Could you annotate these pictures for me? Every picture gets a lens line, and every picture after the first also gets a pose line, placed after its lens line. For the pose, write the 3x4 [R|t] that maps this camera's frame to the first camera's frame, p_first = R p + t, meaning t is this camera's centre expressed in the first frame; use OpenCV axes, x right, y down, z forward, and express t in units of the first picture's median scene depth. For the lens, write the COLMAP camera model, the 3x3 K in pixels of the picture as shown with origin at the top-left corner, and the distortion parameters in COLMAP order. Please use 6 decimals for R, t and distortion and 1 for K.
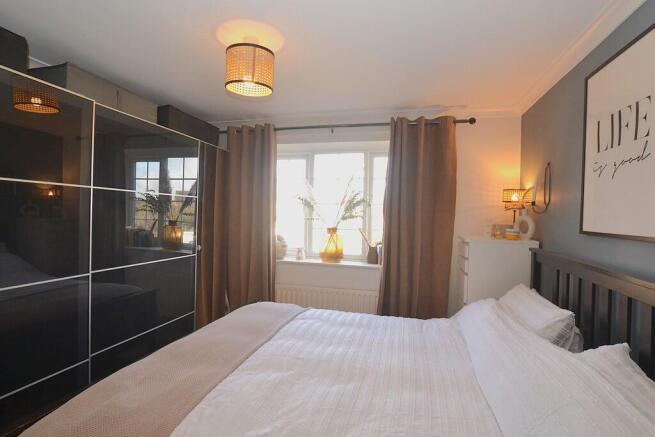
lens RADIAL K [[328.8, 0, 327.5], [0, 328.8, 218.5], [0, 0, 1]] dist [-0.014781, 0.000755]
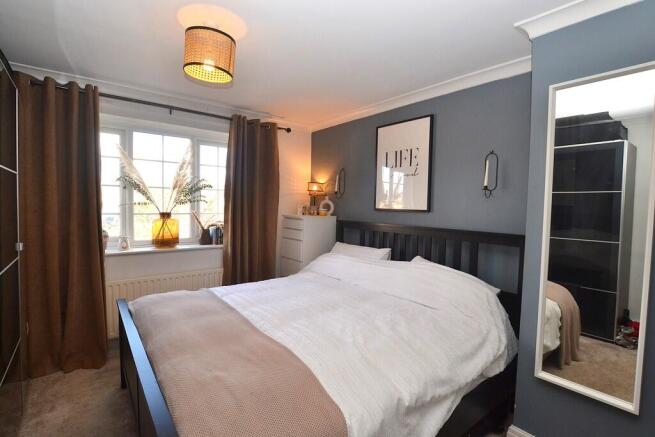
lens RADIAL K [[314.9, 0, 327.5], [0, 314.9, 218.5], [0, 0, 1]] dist [-0.034685, 0.000569]
pose [[0.593716, -0.048134, 0.803234, -0.504525], [0.003650, 0.998360, 0.057129, -0.005745], [-0.804666, -0.030987, 0.592918, 0.082719]]
